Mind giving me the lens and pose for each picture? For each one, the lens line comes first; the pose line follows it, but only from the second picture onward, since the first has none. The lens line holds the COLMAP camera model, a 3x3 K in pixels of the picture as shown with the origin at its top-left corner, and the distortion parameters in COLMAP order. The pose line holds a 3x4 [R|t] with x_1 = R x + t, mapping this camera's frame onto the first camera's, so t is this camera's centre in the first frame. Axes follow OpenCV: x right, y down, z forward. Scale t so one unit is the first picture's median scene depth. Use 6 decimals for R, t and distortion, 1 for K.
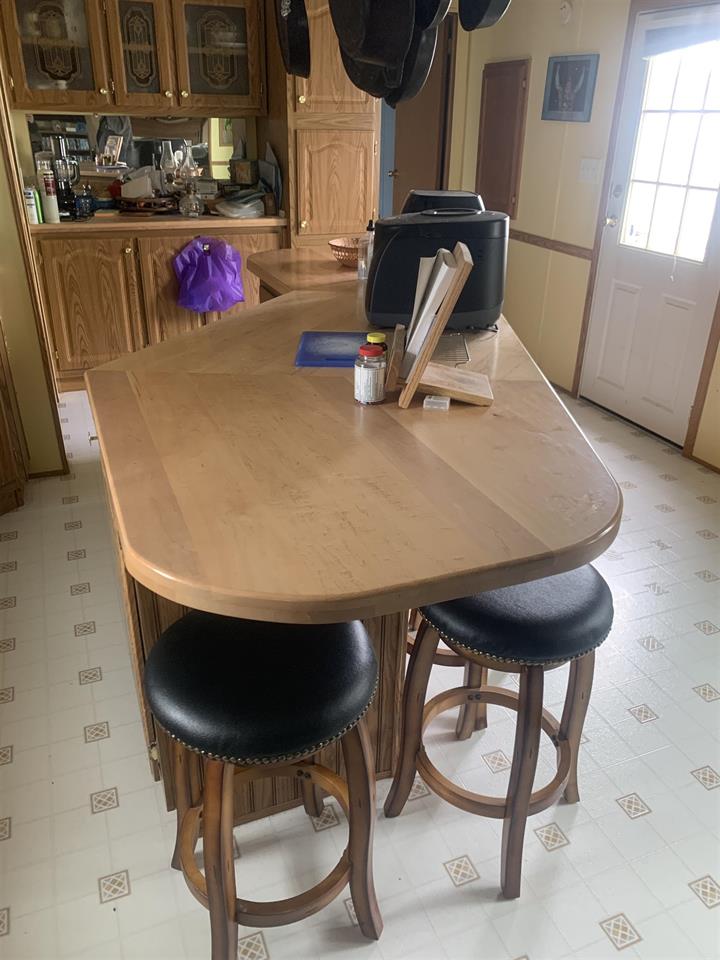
lens RADIAL K [[745.2, 0, 360.0], [0, 745.2, 480.0], [0, 0, 1]] dist [0.003920, -0.005329]
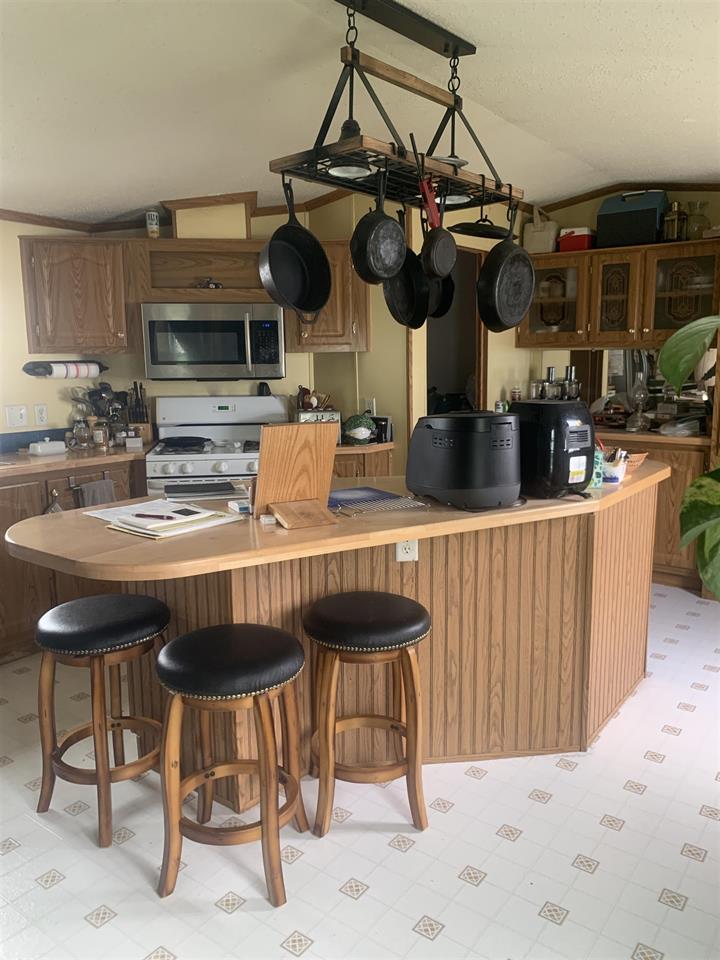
lens RADIAL K [[745.2, 0, 360.0], [0, 745.2, 480.0], [0, 0, 1]] dist [0.003920, -0.005329]
pose [[0.515594, 0.117567, -0.848729, 0.524145], [-0.356786, 0.930040, -0.087914, -0.047460], [0.779016, 0.348142, 0.521470, 0.141906]]
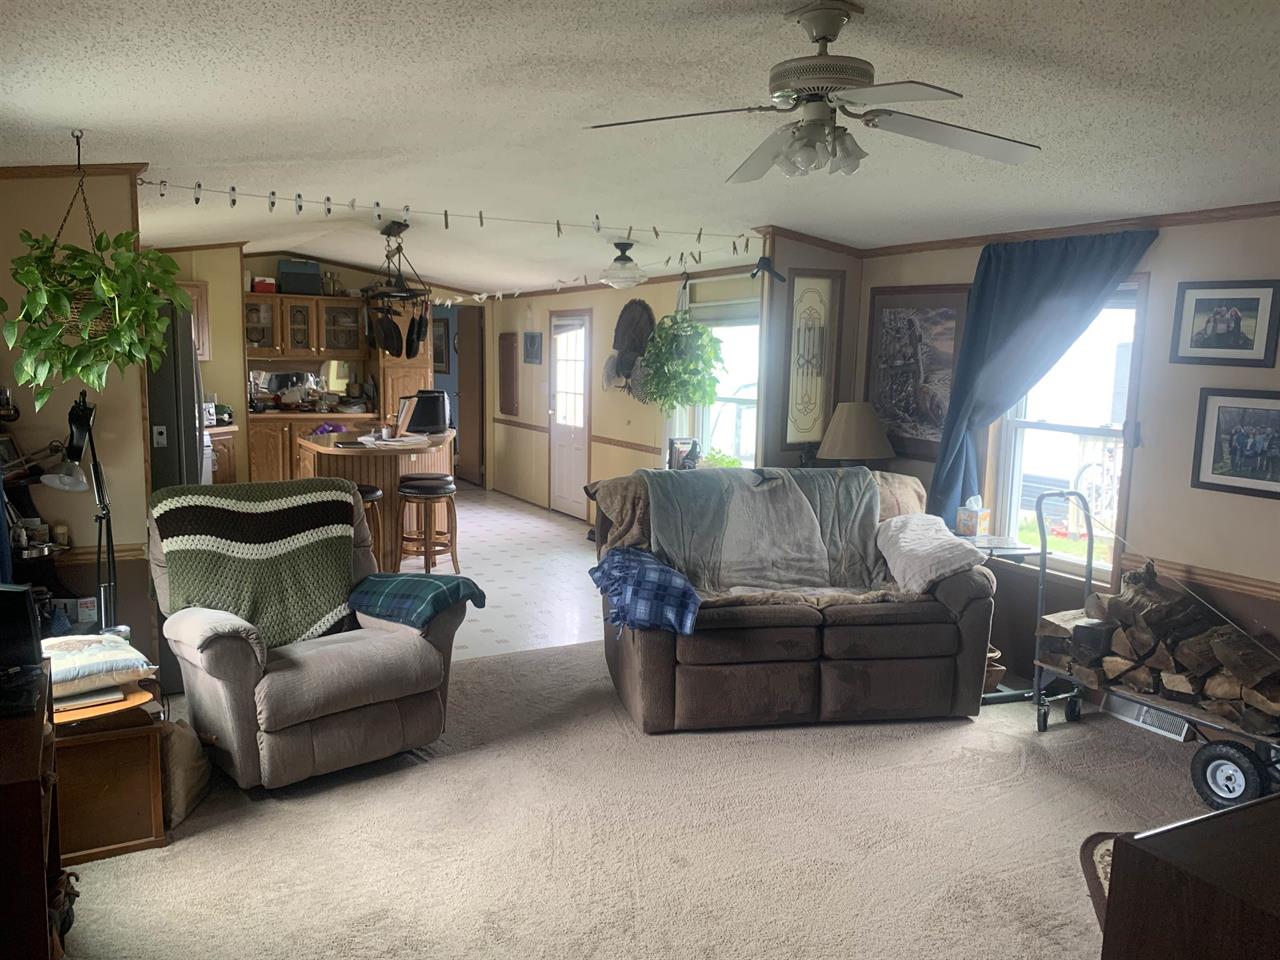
lens RADIAL K [[985.0, 0, 636.4], [0, 985.0, 499.6], [0, 0, 1]] dist [-0.004738, -0.002897]
pose [[0.992095, -0.013085, 0.124808, 0.217171], [0.050370, 0.952439, -0.300537, 0.583374], [-0.114940, 0.304448, 0.945569, -1.228864]]
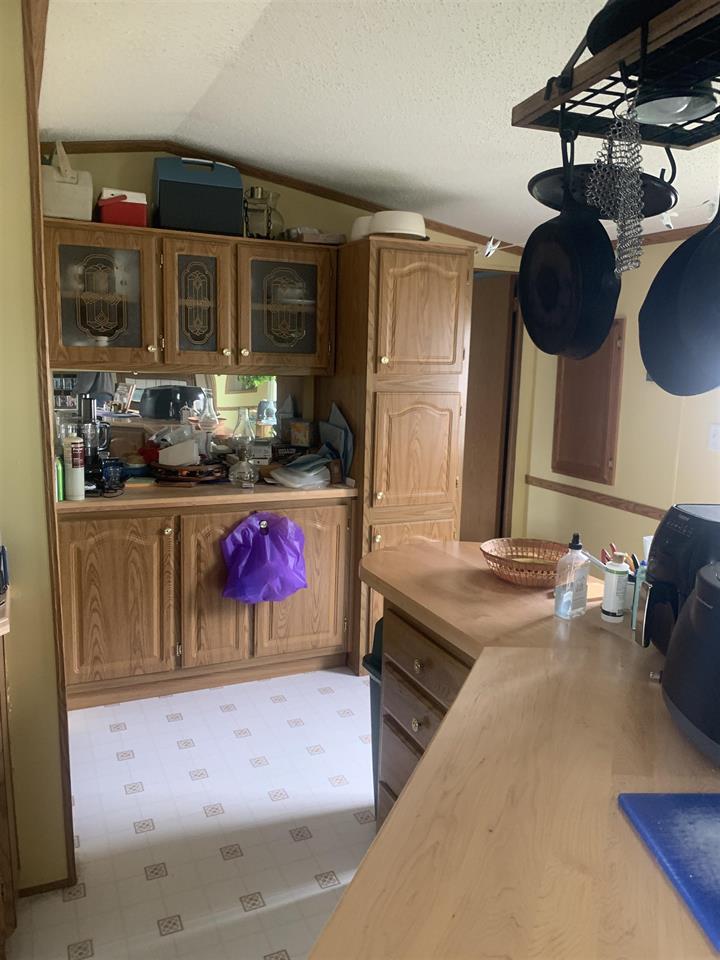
lens RADIAL K [[733.6, 0, 360.0], [0, 733.6, 480.0], [0, 0, 1]] dist [0.062084, -0.128262]
pose [[0.998861, 0.001183, 0.047699, -0.140178], [0.012508, 0.958241, -0.285689, -0.129903], [-0.046045, 0.285960, 0.957135, 0.219513]]
